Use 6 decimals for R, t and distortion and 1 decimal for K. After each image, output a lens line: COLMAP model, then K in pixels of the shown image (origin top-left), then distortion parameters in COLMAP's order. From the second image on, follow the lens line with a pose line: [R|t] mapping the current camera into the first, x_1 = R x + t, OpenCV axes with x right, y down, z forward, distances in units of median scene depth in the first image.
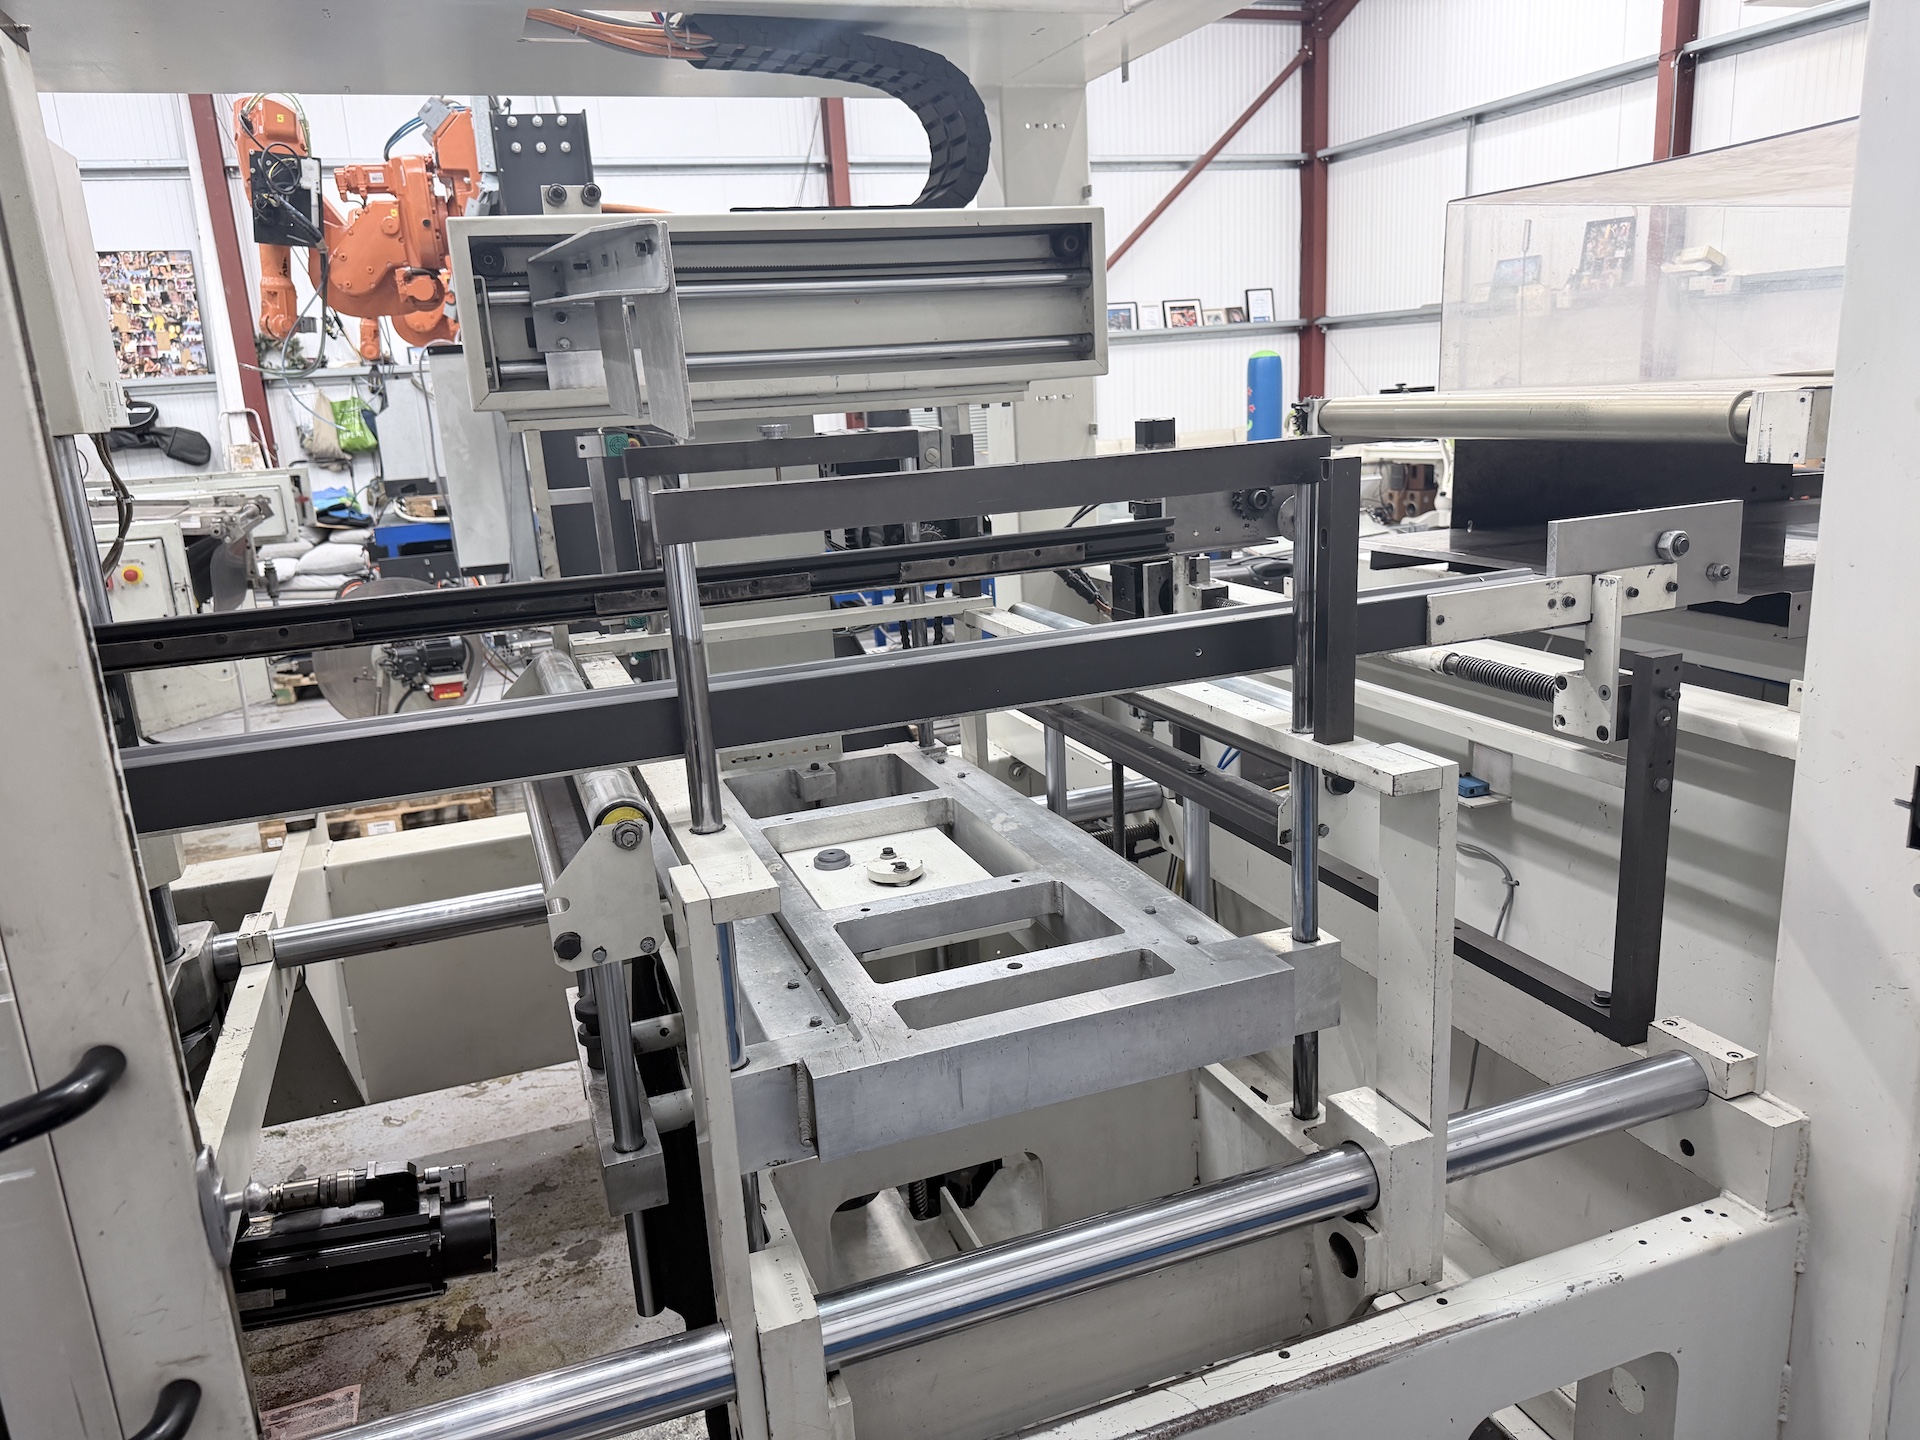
lens RADIAL K [[1364.7, 0, 954.2], [0, 1364.7, 716.5], [0, 0, 1]] dist [0.011758, 0.000344]
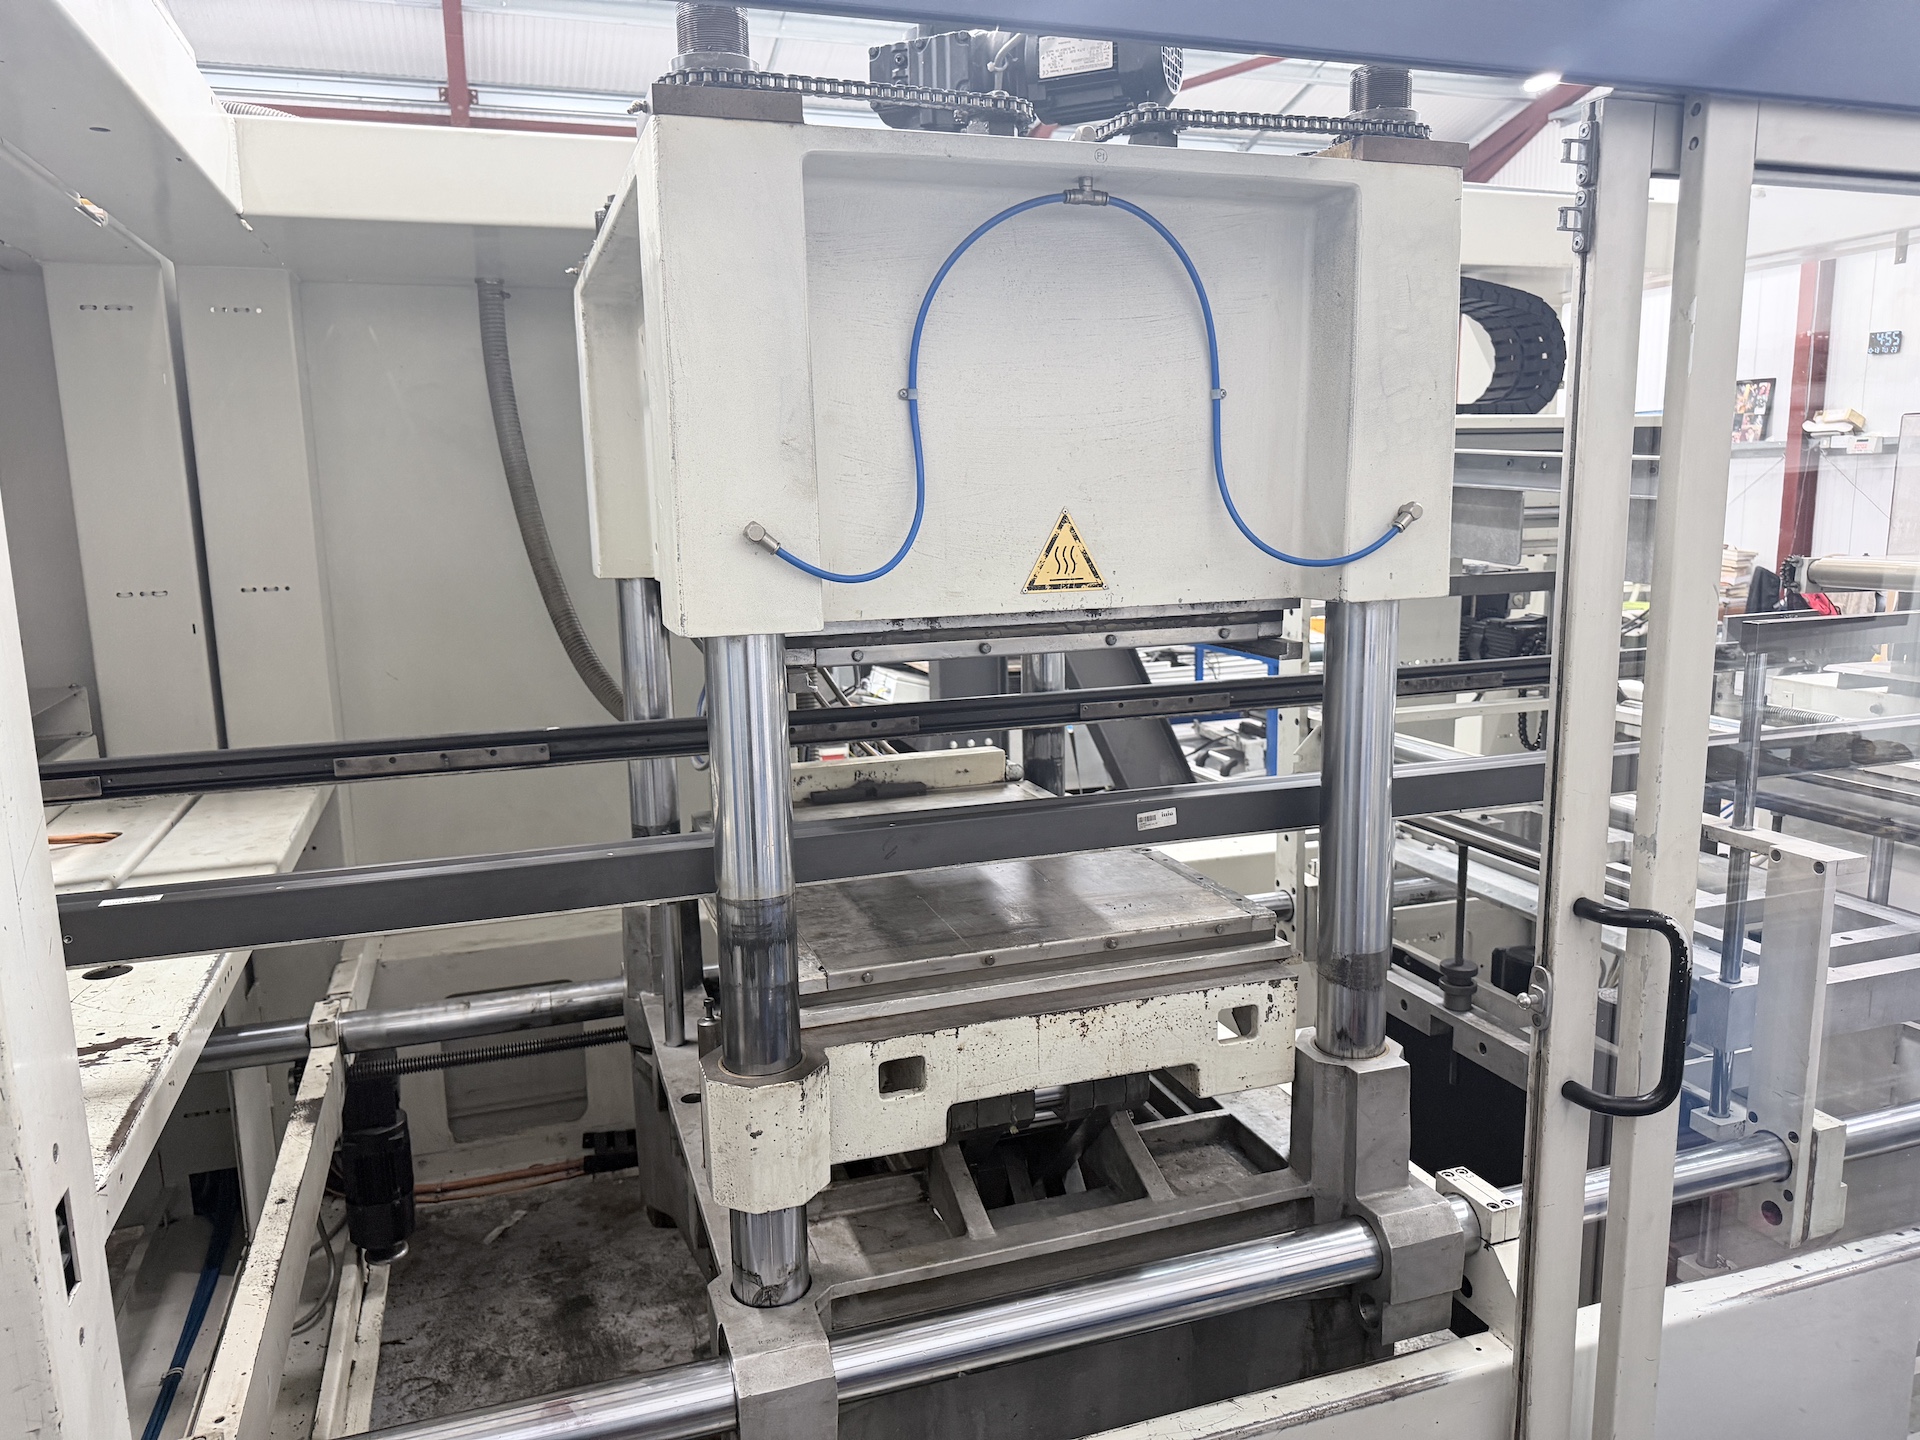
lens RADIAL K [[1364.7, 0, 961.0], [0, 1364.7, 721.1], [0, 0, 1]] dist [0.011758, 0.000344]
pose [[0.998966, 0.043041, -0.014658, -0.729741], [-0.043985, 0.996457, -0.071684, 0.075401], [0.011521, 0.072255, 0.997320, -0.440125]]
